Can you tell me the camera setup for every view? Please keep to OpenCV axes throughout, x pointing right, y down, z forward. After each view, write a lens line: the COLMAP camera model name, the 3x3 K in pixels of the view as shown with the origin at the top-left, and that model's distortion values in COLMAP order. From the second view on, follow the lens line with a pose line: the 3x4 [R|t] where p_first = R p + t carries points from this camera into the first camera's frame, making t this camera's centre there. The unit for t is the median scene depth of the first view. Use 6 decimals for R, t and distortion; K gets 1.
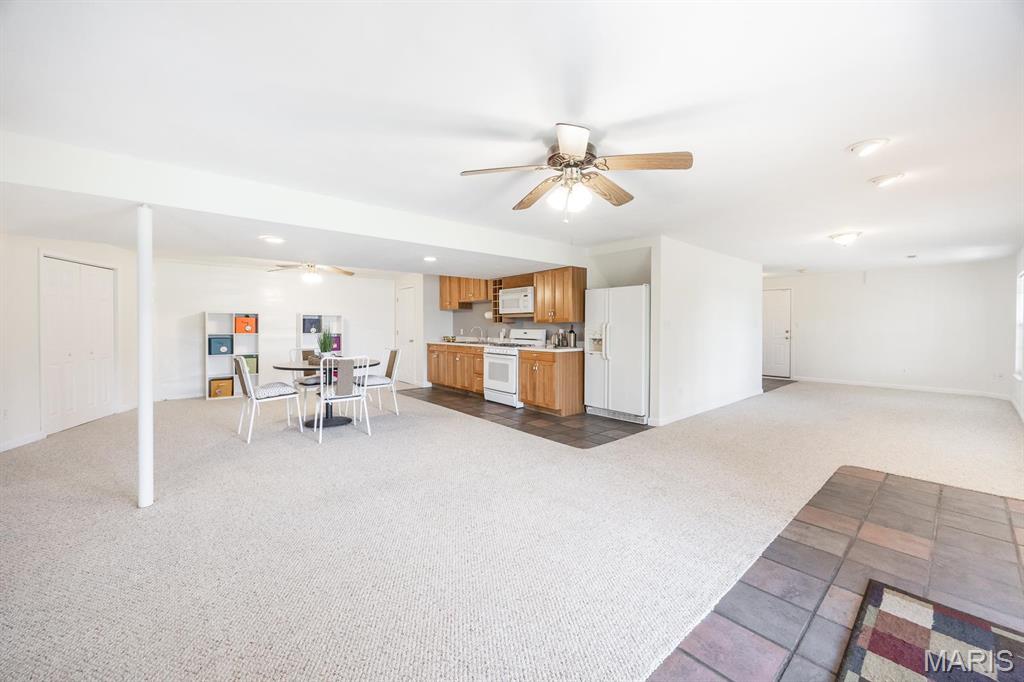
lens RADIAL K [[399.5, 0, 516.8], [0, 399.5, 333.8], [0, 0, 1]] dist [-0.000253, 0.000013]
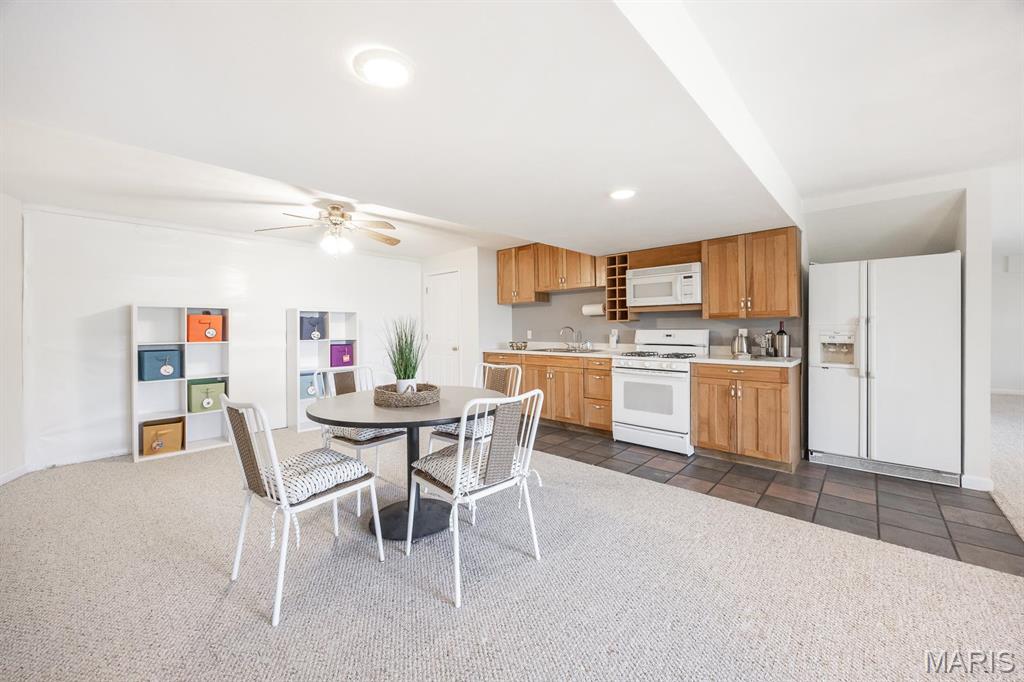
lens RADIAL K [[410.2, 0, 522.0], [0, 410.2, 332.9], [0, 0, 1]] dist [-0.002495, -0.000135]
pose [[0.992645, -0.011255, 0.120539, -0.298724], [0.012058, 0.999910, -0.005935, -0.005109], [-0.120461, 0.007345, 0.992691, 0.355707]]
